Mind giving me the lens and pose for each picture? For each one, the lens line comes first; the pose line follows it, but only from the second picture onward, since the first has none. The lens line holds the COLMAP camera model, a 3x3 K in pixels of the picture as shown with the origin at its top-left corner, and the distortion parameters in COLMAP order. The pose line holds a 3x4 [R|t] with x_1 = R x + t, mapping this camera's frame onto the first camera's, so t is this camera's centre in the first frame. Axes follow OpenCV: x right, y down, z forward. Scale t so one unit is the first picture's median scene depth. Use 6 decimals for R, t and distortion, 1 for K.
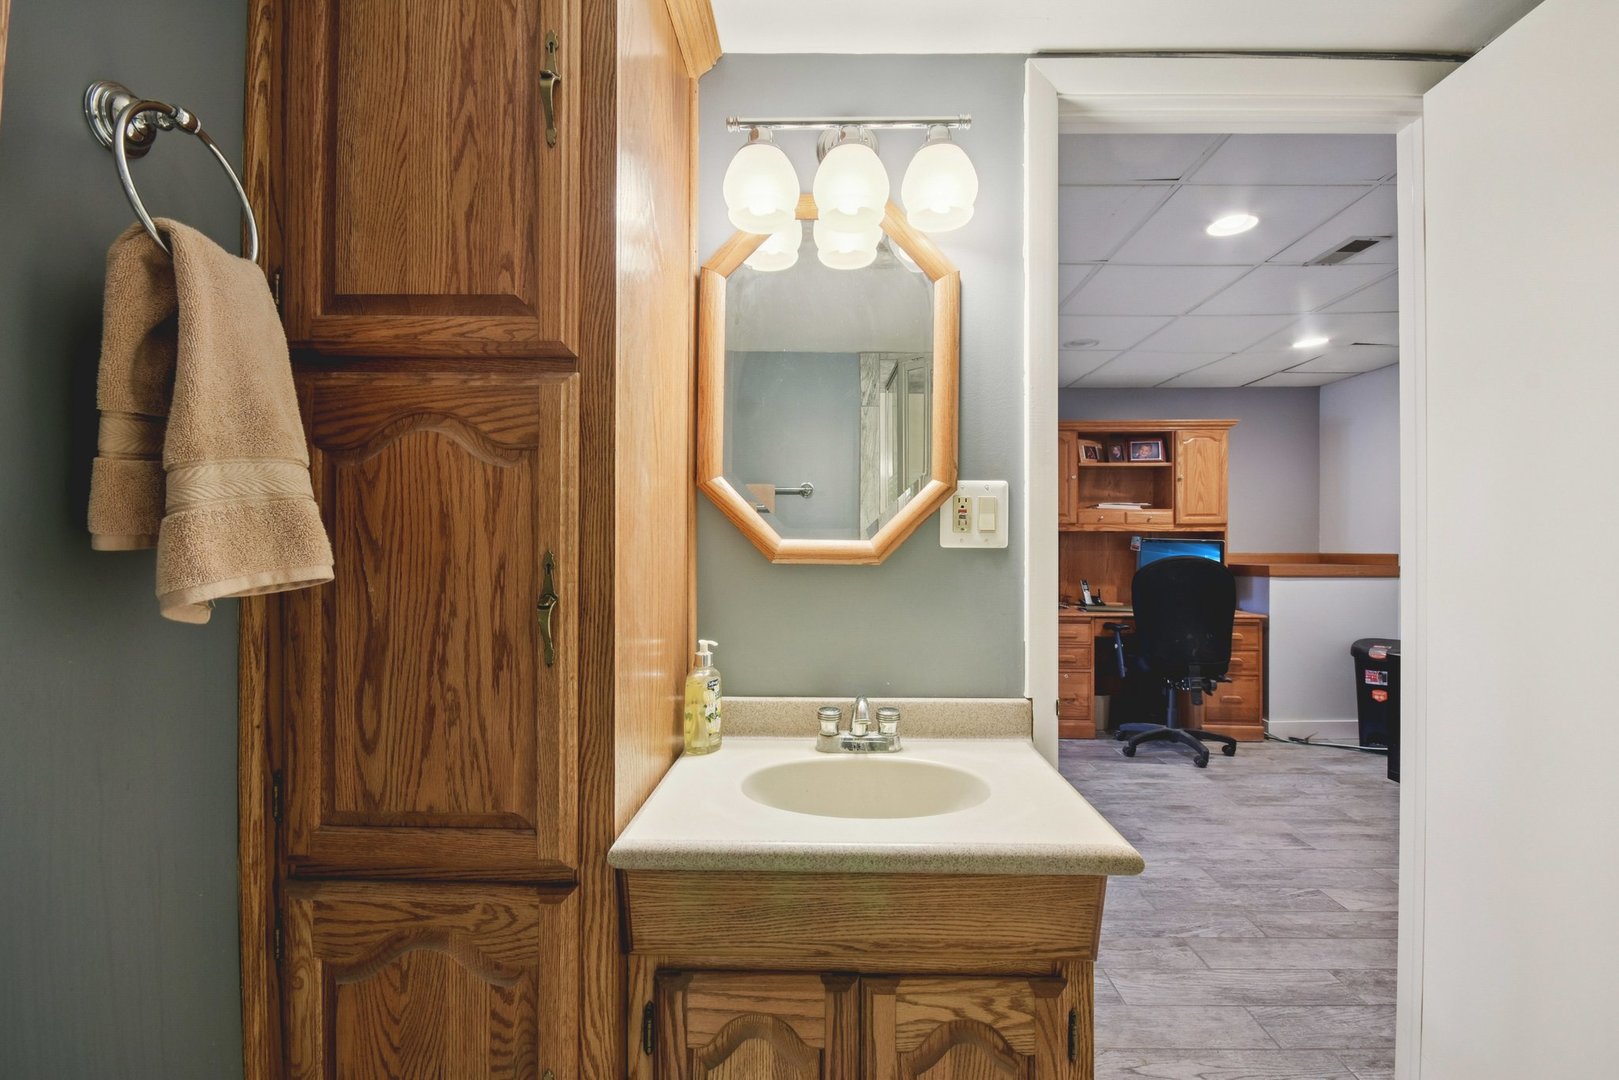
lens RADIAL K [[725.7, 0, 816.3], [0, 725.7, 550.9], [0, 0, 1]] dist [-0.003638, -0.004053]
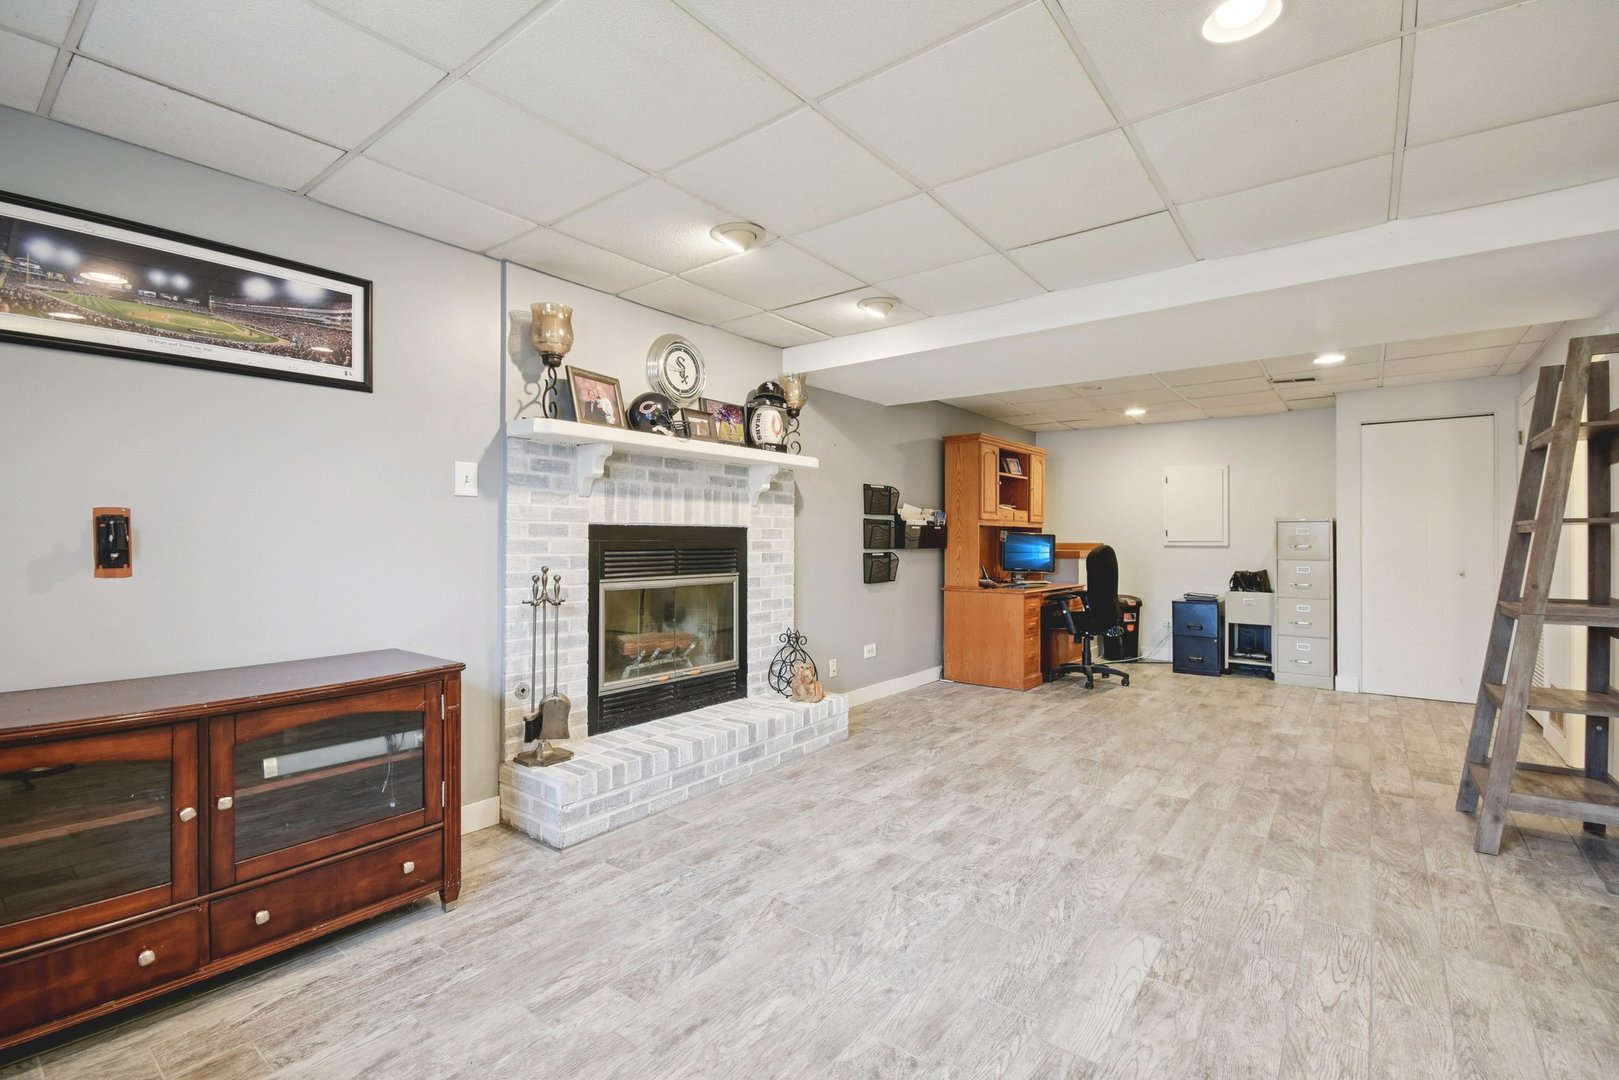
lens RADIAL K [[725.7, 0, 832.9], [0, 725.7, 536.4], [0, 0, 1]] dist [-0.003638, -0.004053]
pose [[0.571155, 0.004936, 0.820827, -0.847361], [0.001094, 0.999976, -0.006774, -0.000971], [-0.820841, 0.004767, 0.571136, 0.515990]]
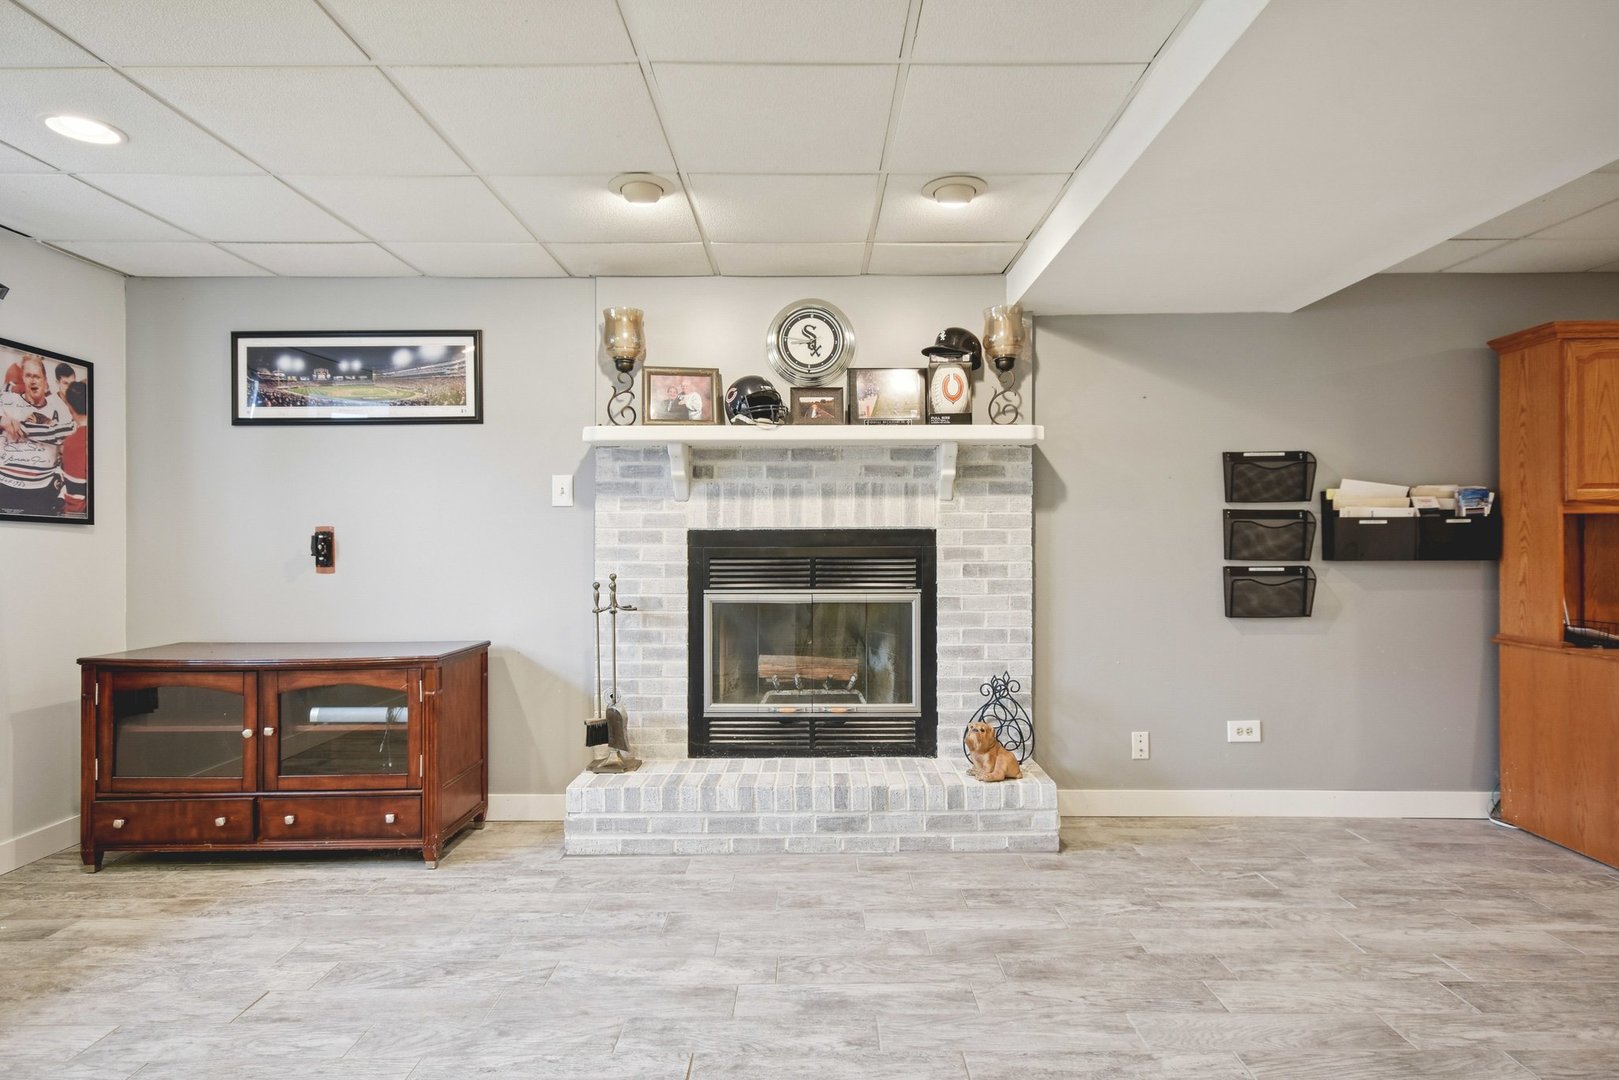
lens RADIAL K [[898.3, 0, 819.2], [0, 898.3, 537.4], [0, 0, 1]] dist [0.009640, 0.005020]
pose [[0.999501, -0.002366, 0.031514, -0.329754], [0.002647, 0.999957, -0.008873, -0.003512], [-0.031491, 0.008952, 0.999464, 0.301399]]
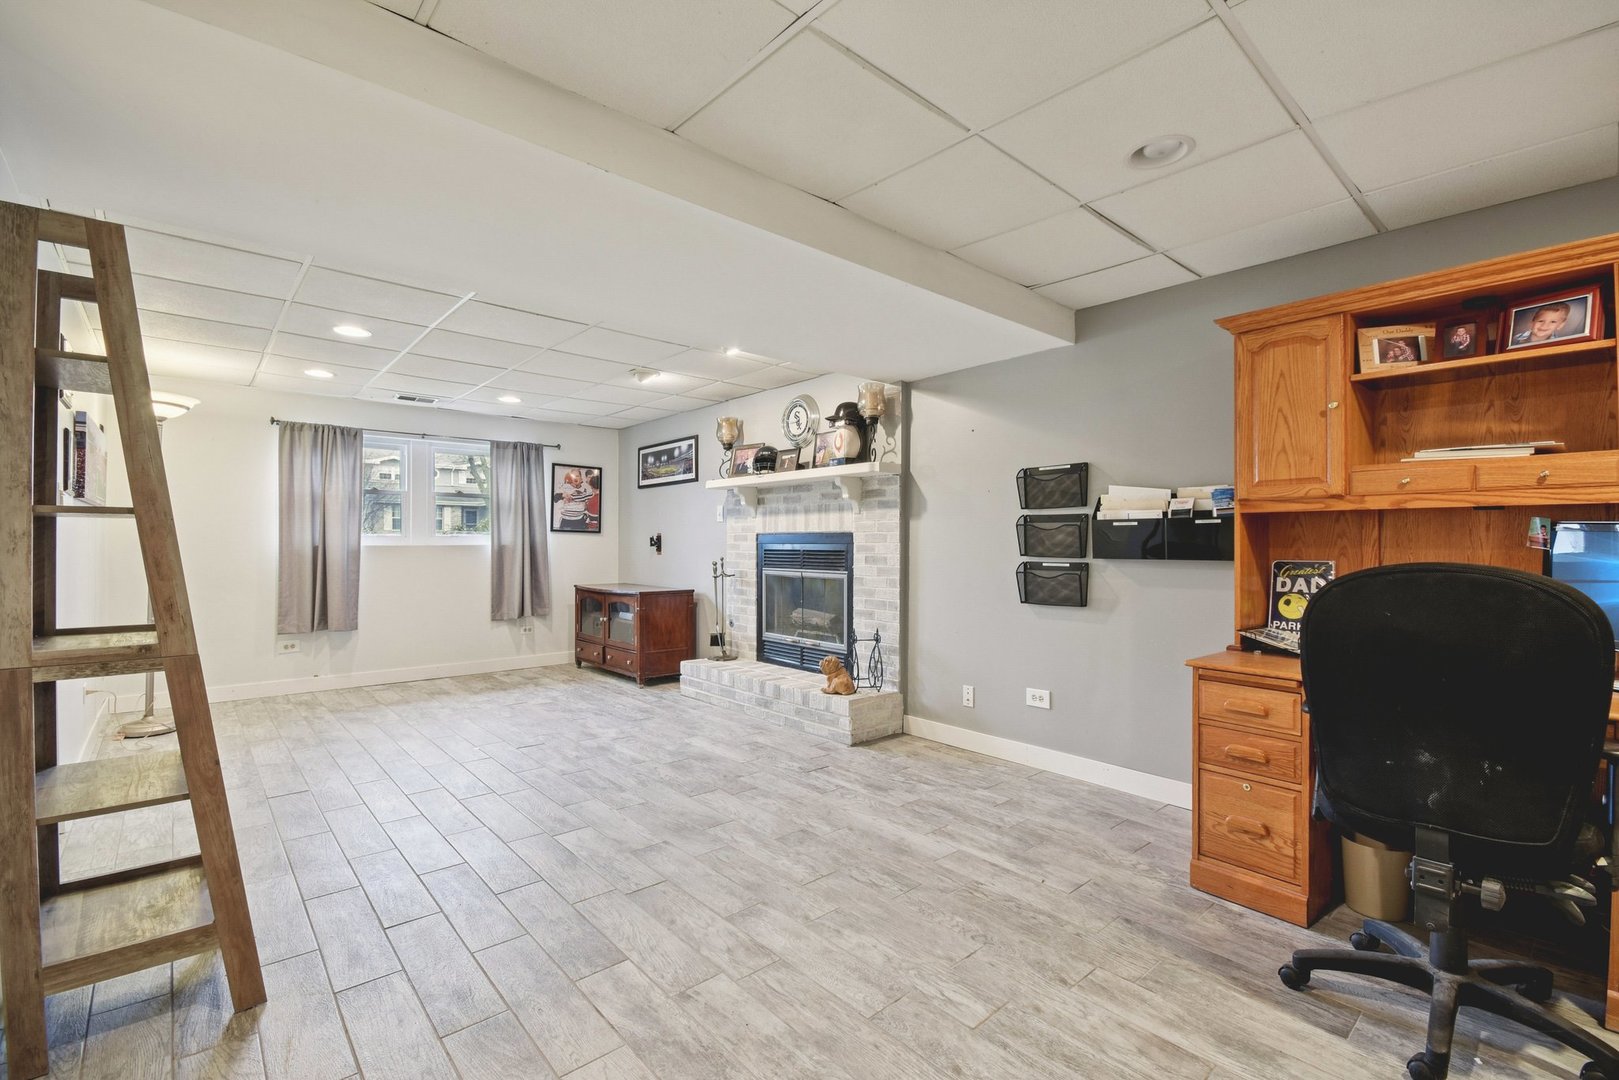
lens RADIAL K [[725.7, 0, 807.1], [0, 725.7, 540.1], [0, 0, 1]] dist [-0.003638, -0.004053]
pose [[0.675285, -0.001067, -0.737556, 0.476764], [-0.005893, 0.999959, -0.006842, -0.000510], [0.737534, 0.008967, 0.675251, 0.380453]]
